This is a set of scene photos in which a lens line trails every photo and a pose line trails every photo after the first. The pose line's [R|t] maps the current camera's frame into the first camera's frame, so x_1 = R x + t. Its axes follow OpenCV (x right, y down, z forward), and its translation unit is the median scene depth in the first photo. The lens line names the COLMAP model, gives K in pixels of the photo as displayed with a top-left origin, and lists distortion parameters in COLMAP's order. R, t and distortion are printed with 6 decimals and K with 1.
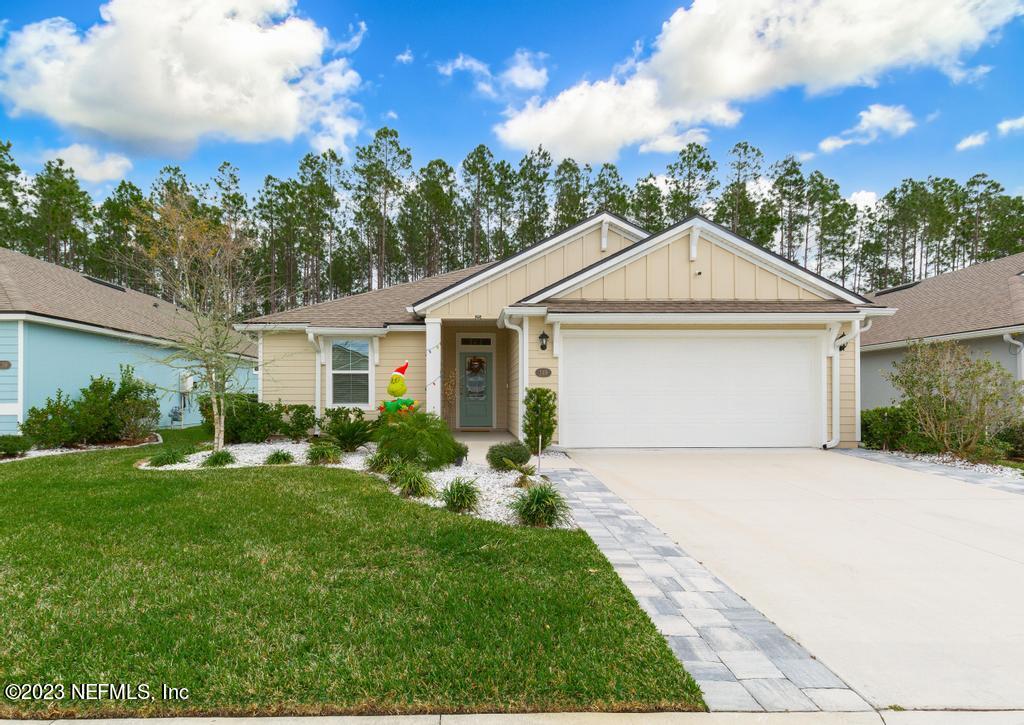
lens RADIAL K [[526.3, 0, 476.2], [0, 526.3, 389.9], [0, 0, 1]] dist [0.000319, 0.003125]
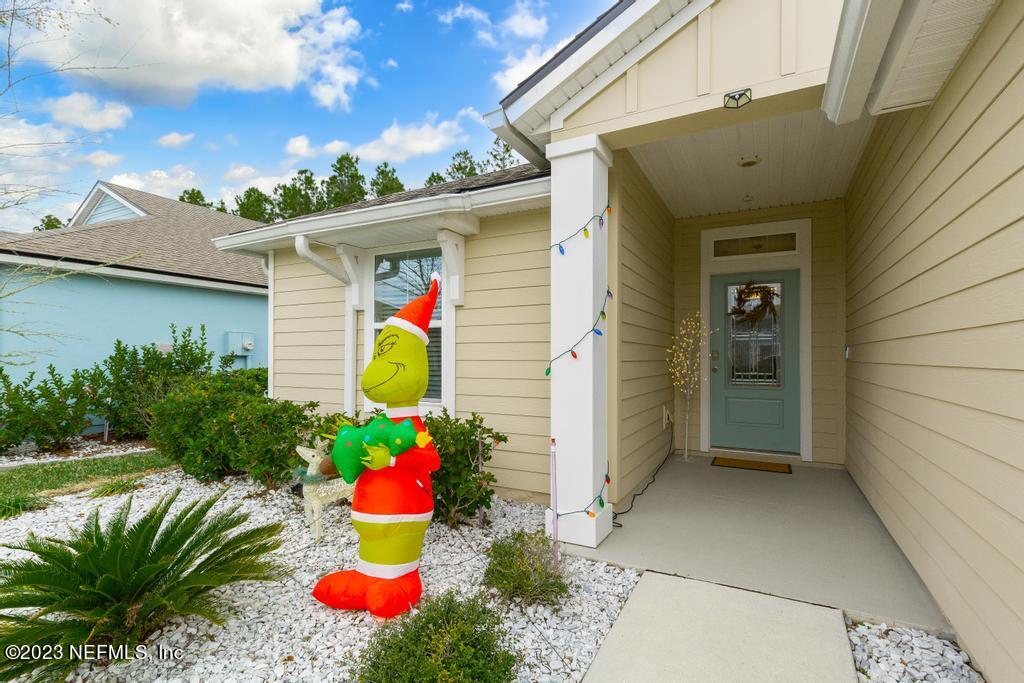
lens RADIAL K [[477.8, 0, 498.9], [0, 477.8, 349.6], [0, 0, 1]] dist [0.005621, 0.000077]
pose [[0.866228, -0.002540, -0.499643, 0.017659], [0.006727, 0.999956, 0.006578, -0.016711], [0.499604, -0.009058, 0.866207, 0.704829]]
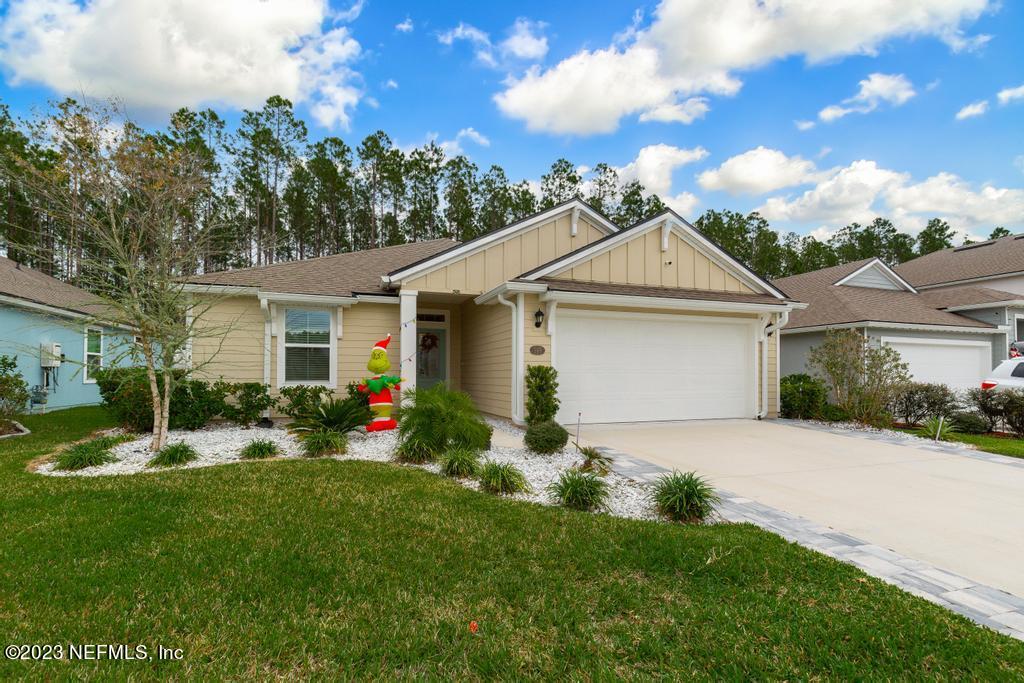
lens RADIAL K [[477.8, 0, 512.5], [0, 477.8, 364.4], [0, 0, 1]] dist [0.005621, 0.000077]
pose [[0.948587, 0.009771, 0.316366, -0.166999], [-0.007873, 0.999943, -0.007279, 0.000772], [-0.316419, 0.004414, 0.948609, 0.127866]]
